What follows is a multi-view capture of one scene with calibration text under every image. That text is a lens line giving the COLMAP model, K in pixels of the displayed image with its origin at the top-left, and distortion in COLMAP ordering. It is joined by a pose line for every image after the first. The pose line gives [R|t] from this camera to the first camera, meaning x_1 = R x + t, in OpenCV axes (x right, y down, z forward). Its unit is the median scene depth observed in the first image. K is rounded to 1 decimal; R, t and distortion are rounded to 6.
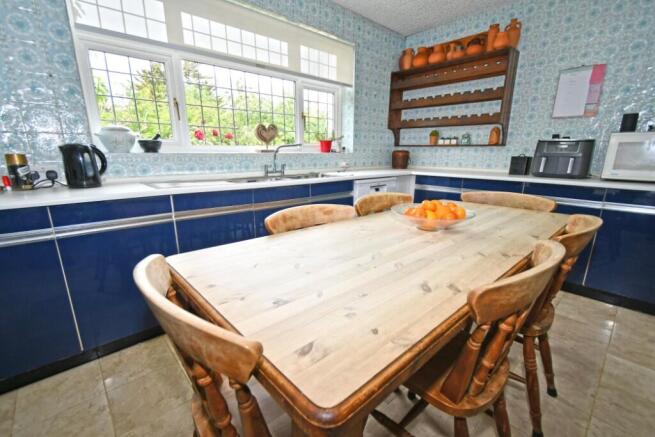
lens RADIAL K [[290.6, 0, 324.2], [0, 290.6, 232.2], [0, 0, 1]] dist [0.000703, -0.004568]
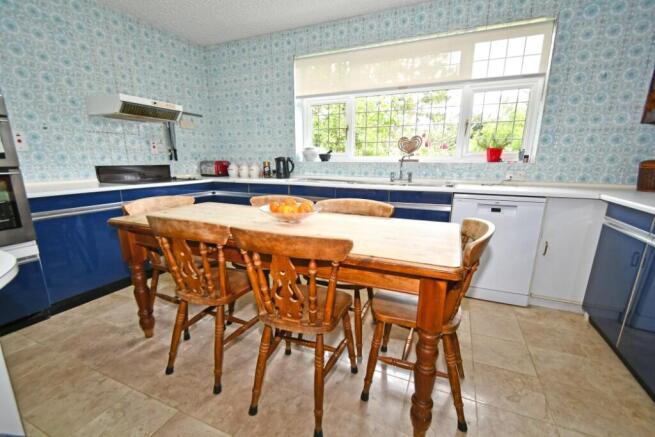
lens RADIAL K [[290.6, 0, 324.2], [0, 290.6, 232.2], [0, 0, 1]] dist [0.000703, -0.004568]
pose [[0.399573, 0.217319, -0.890569, 0.783640], [-0.247966, 0.960900, 0.123226, -0.081173], [0.882527, 0.171593, 0.437837, 0.306438]]
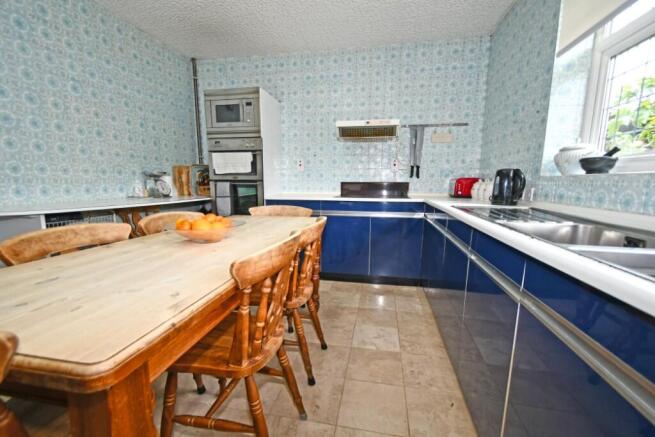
lens RADIAL K [[290.6, 0, 324.2], [0, 290.6, 232.2], [0, 0, 1]] dist [0.000703, -0.004568]
pose [[-0.807562, 0.091417, -0.582654, 0.312589], [-0.166656, 0.912283, 0.374121, -0.255128], [0.565747, 0.399228, -0.721490, 1.015887]]
